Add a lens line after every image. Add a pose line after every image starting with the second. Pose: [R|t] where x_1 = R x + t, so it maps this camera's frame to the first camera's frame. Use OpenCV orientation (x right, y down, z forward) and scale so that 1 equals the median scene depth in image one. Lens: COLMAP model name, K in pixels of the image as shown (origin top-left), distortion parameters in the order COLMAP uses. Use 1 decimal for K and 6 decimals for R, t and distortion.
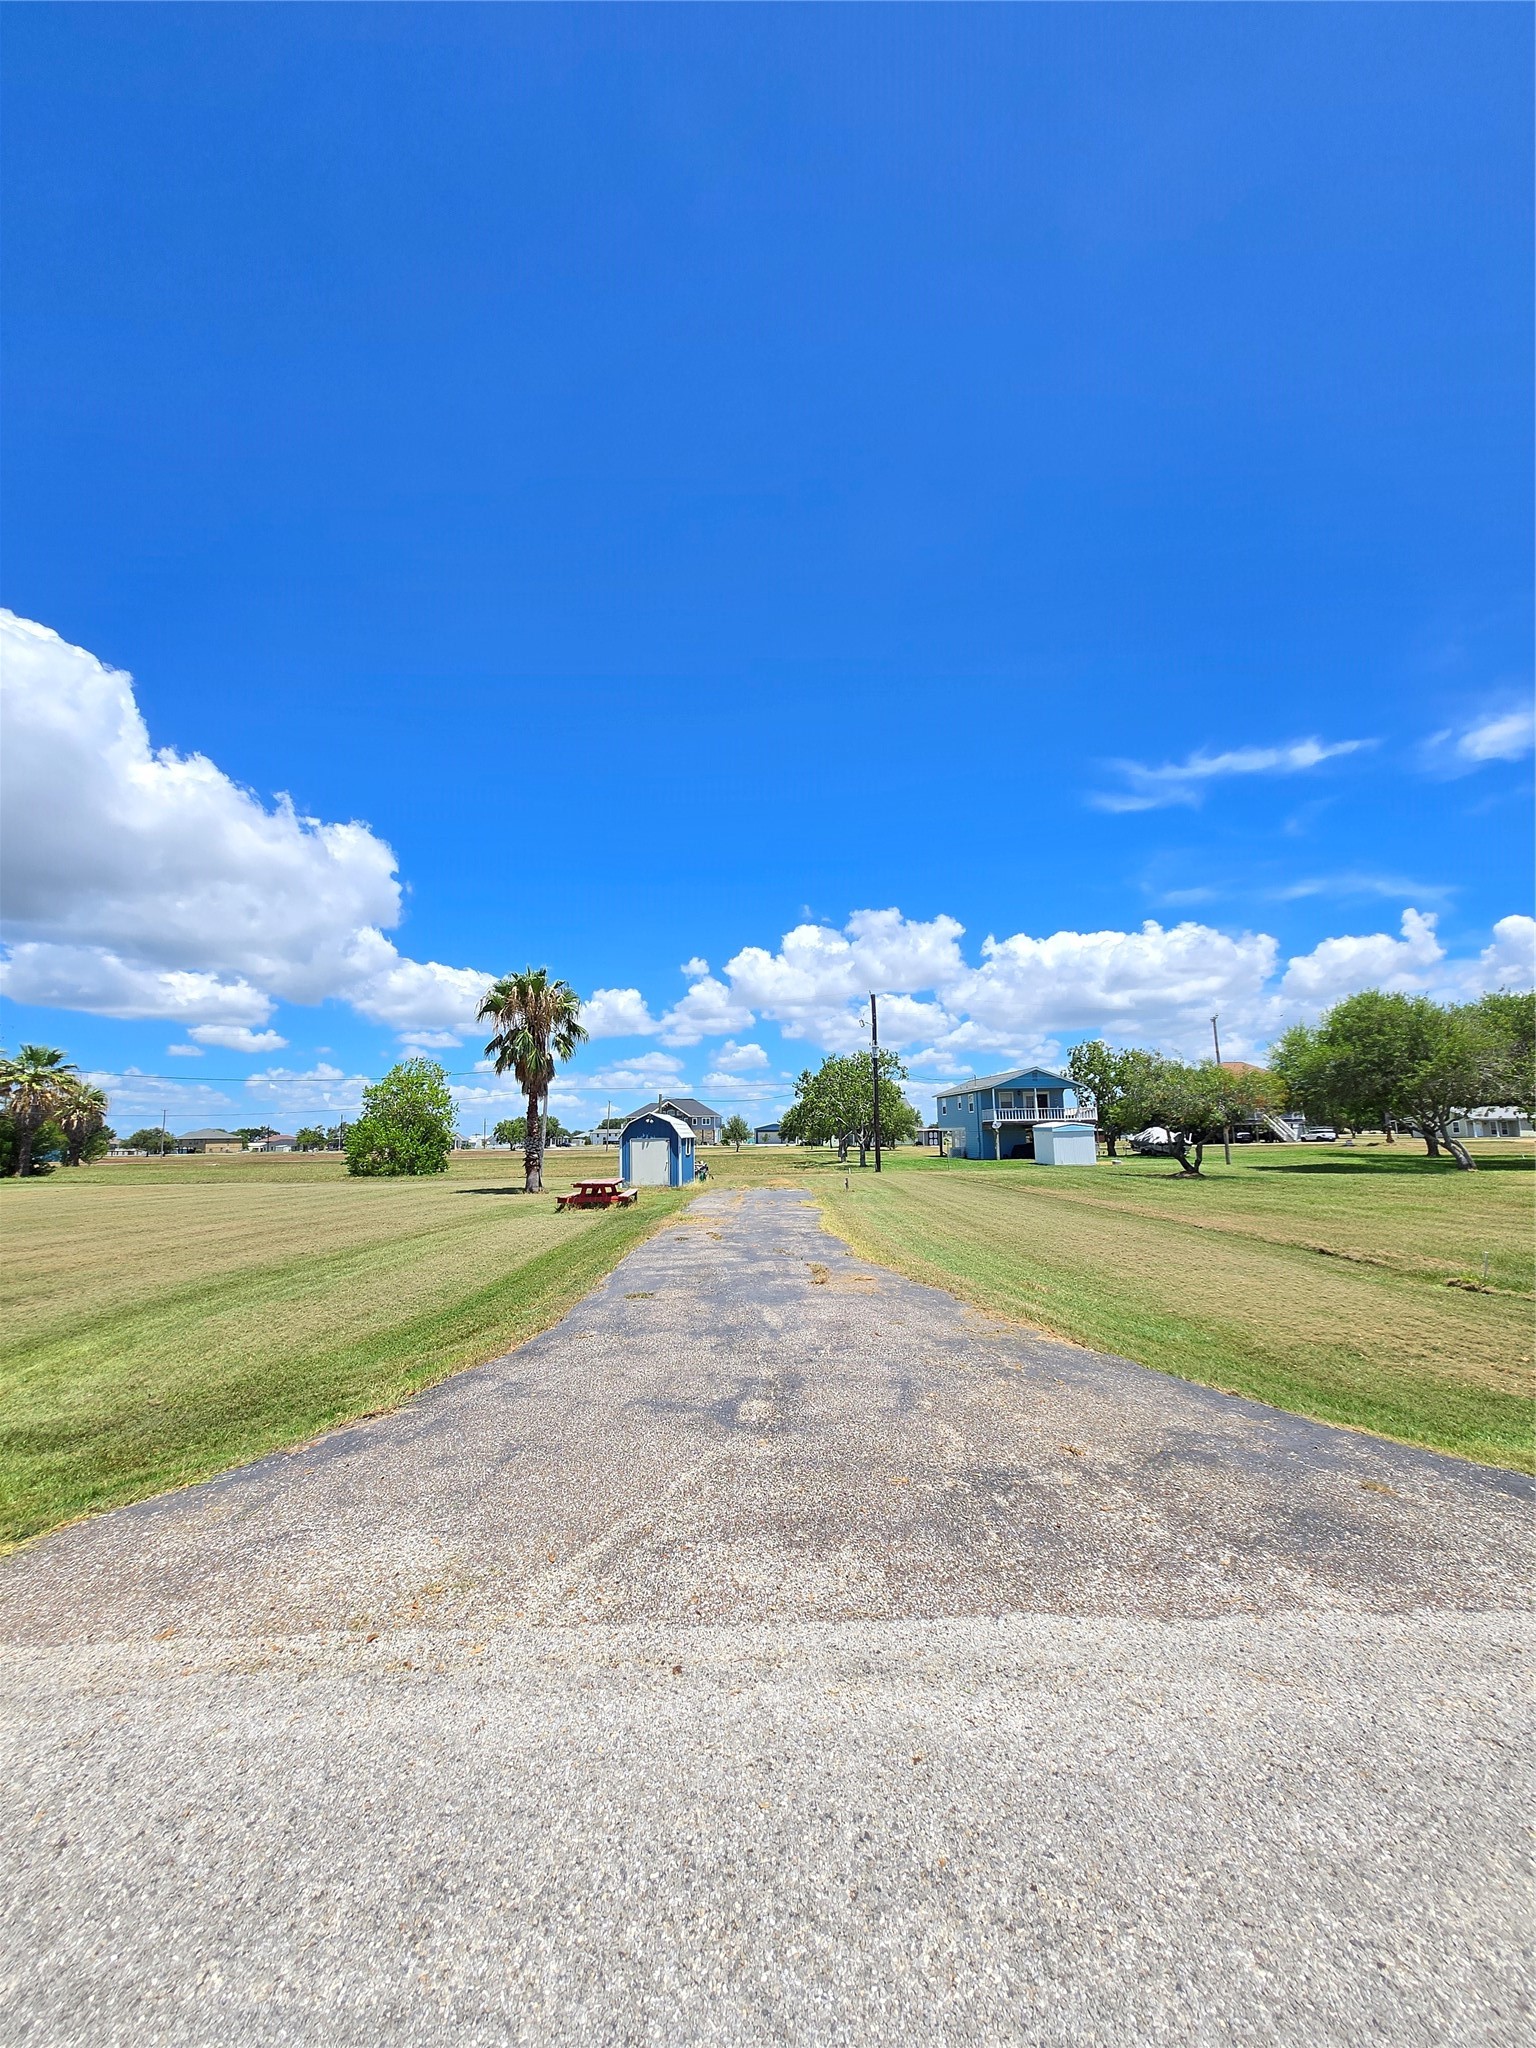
lens RADIAL K [[807.5, 0, 791.3], [0, 807.5, 1070.1], [0, 0, 1]] dist [0.001867, 0.000605]
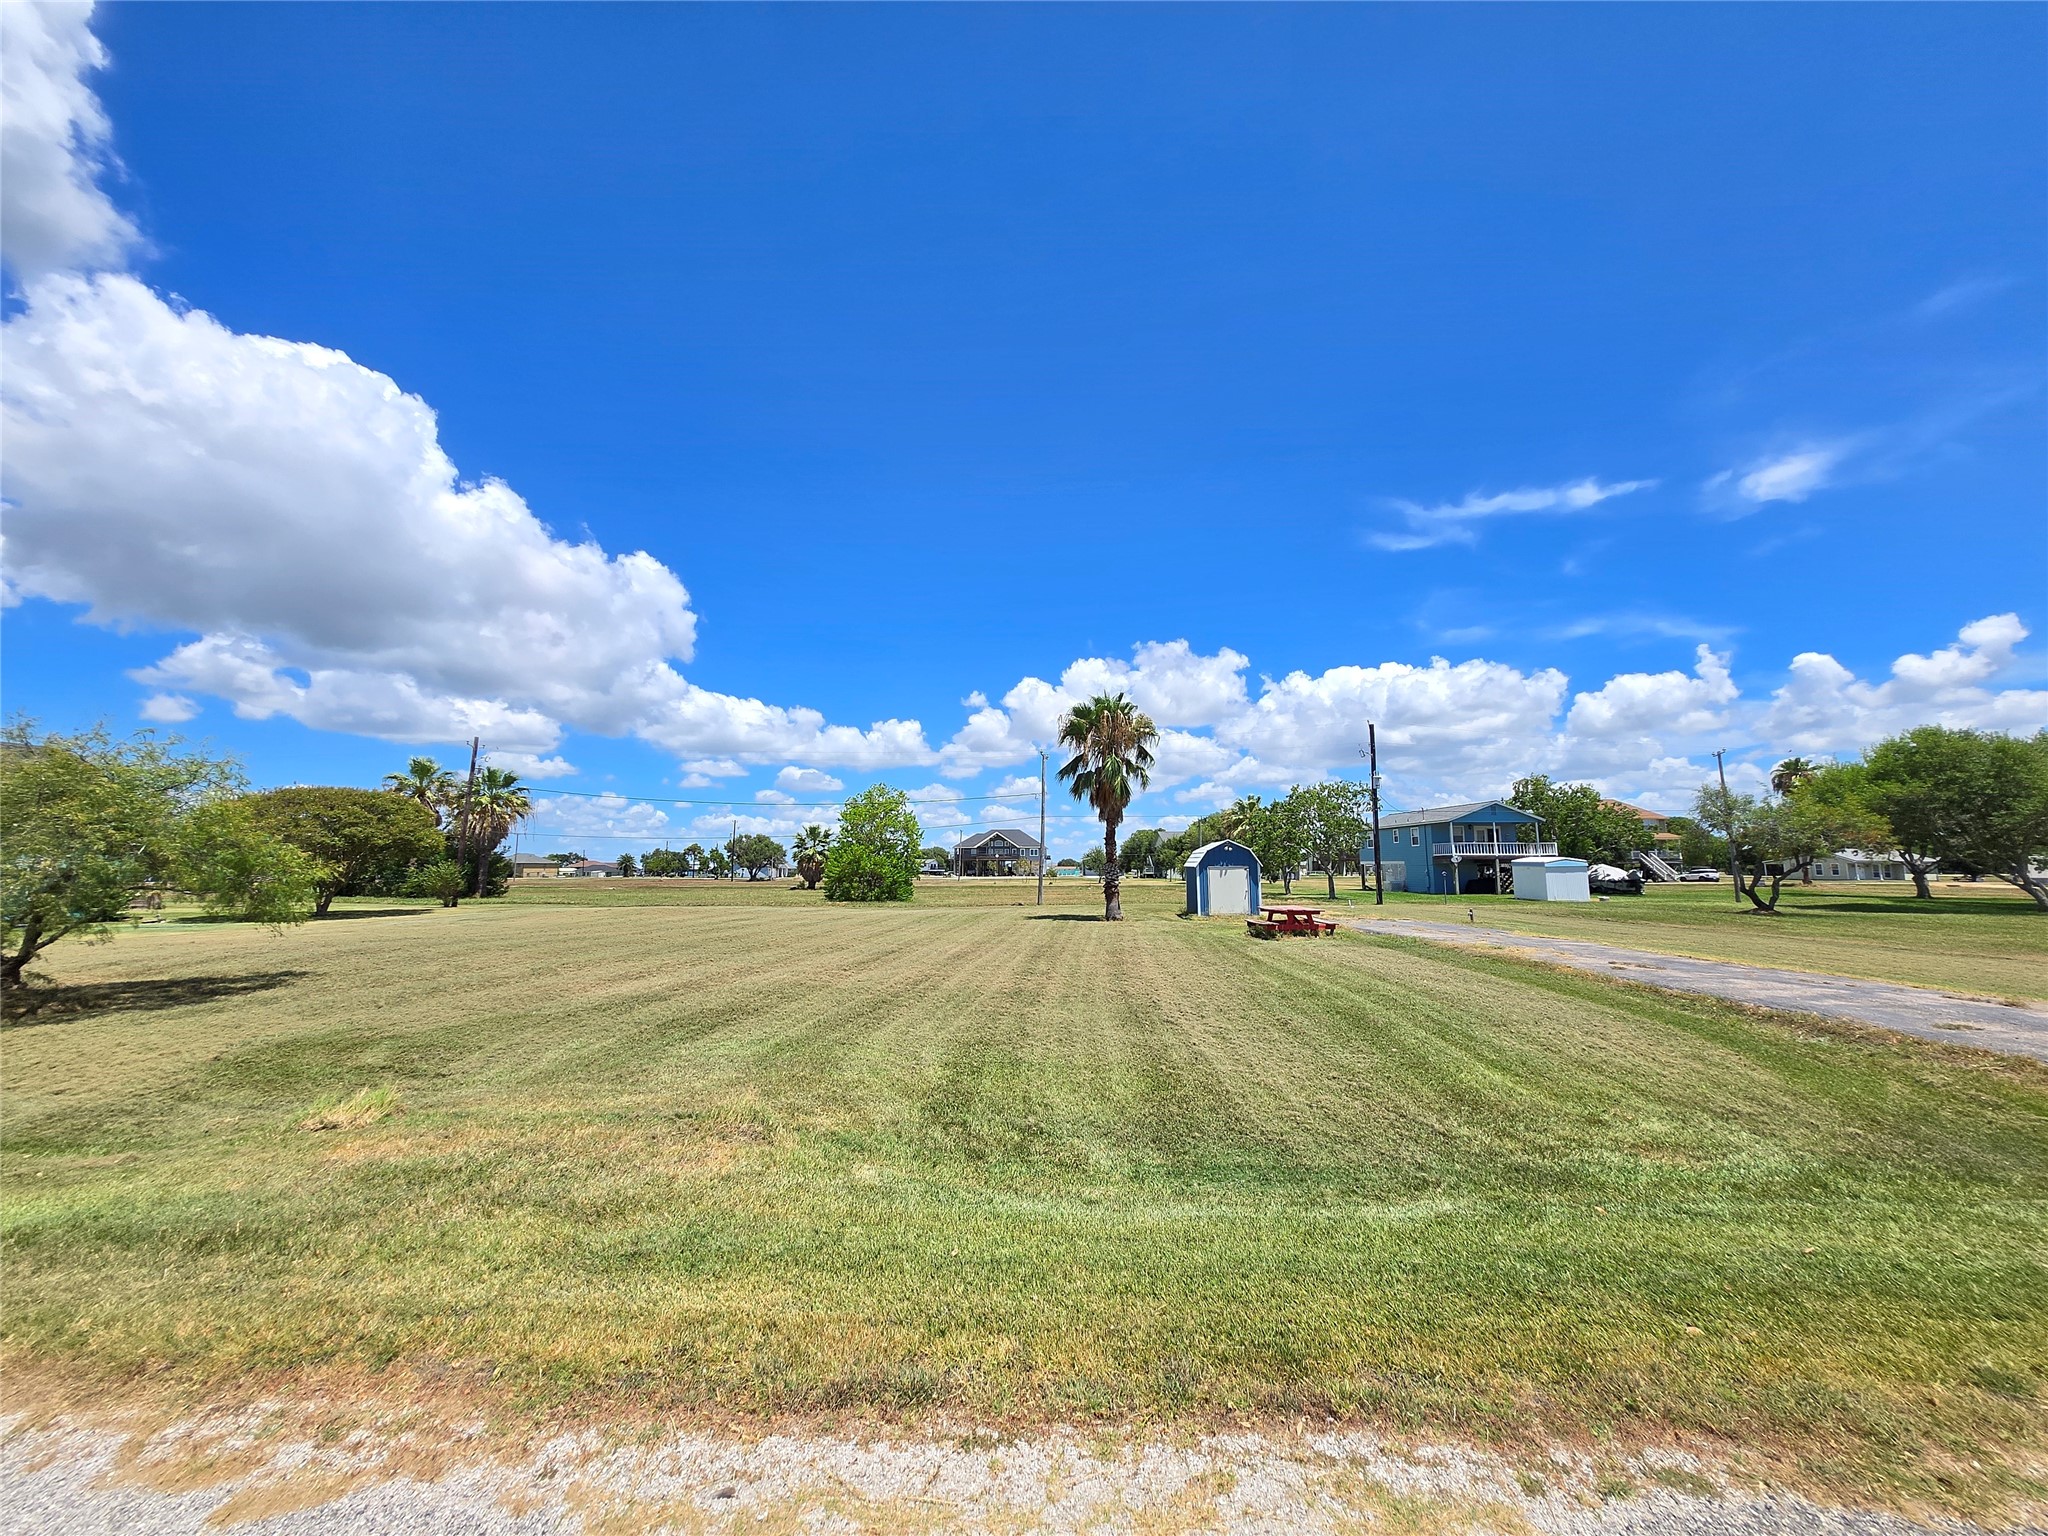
lens RADIAL K [[807.5, 0, 1018.9], [0, 807.5, 776.8], [0, 0, 1]] dist [0.001867, 0.000605]
pose [[0.999814, 0.012195, -0.014967, -0.265291], [-0.012681, 0.999381, -0.032808, 0.006348], [0.014558, 0.032992, 0.999350, 0.000919]]
